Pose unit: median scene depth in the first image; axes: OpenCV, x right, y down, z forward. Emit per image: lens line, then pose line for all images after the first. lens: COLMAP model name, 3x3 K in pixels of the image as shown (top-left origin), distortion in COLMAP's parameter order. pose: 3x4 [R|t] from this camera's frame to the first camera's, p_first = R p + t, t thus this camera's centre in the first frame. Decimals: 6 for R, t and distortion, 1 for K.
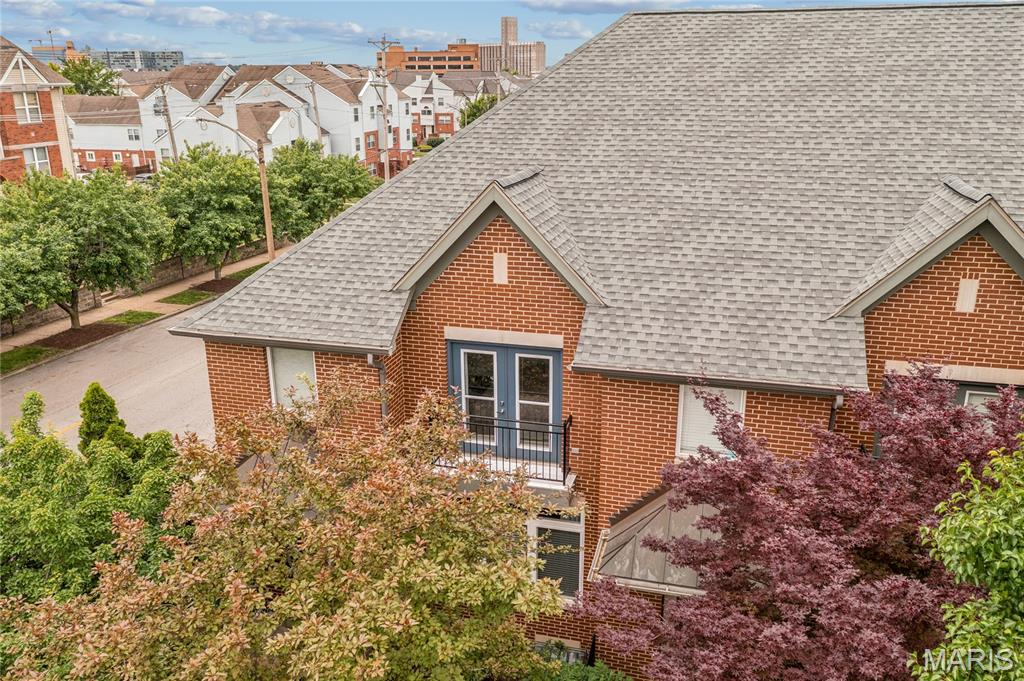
lens RADIAL K [[746.2, 0, 512.0], [0, 746.2, 340.5], [0, 0, 1]] dist [0.002774, 0.001790]
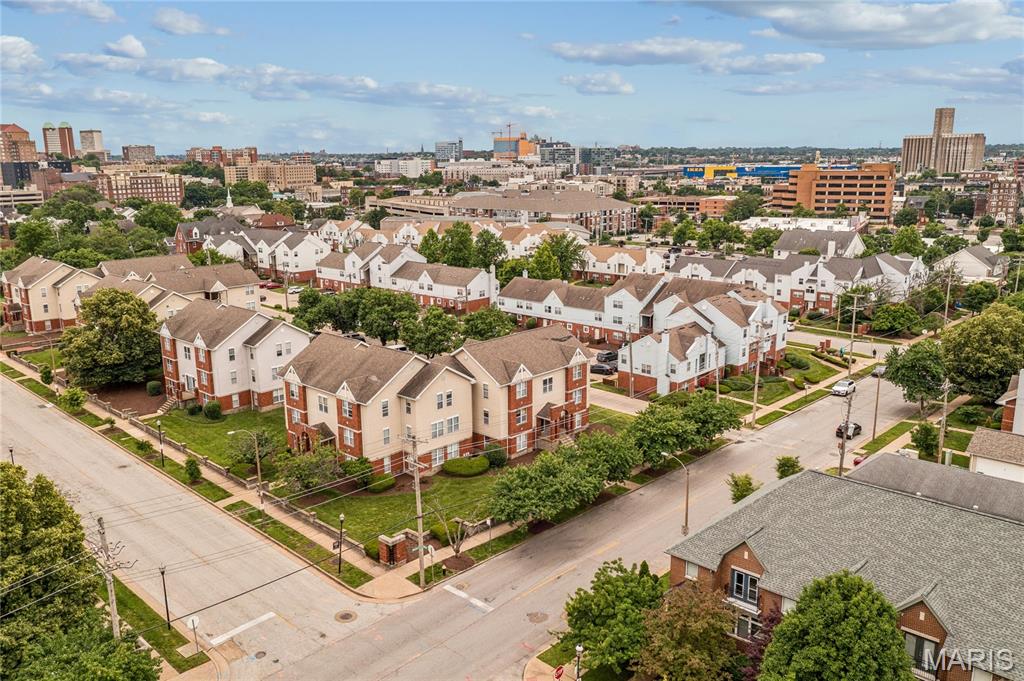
lens RADIAL K [[838.9, 0, 523.5], [0, 838.9, 343.9], [0, 0, 1]] dist [-0.006398, 0.005948]
pose [[0.885507, 0.097344, -0.454313, 0.138074], [-0.126724, 0.991335, -0.034588, -0.146272], [0.447010, 0.088200, 0.890170, -0.582938]]
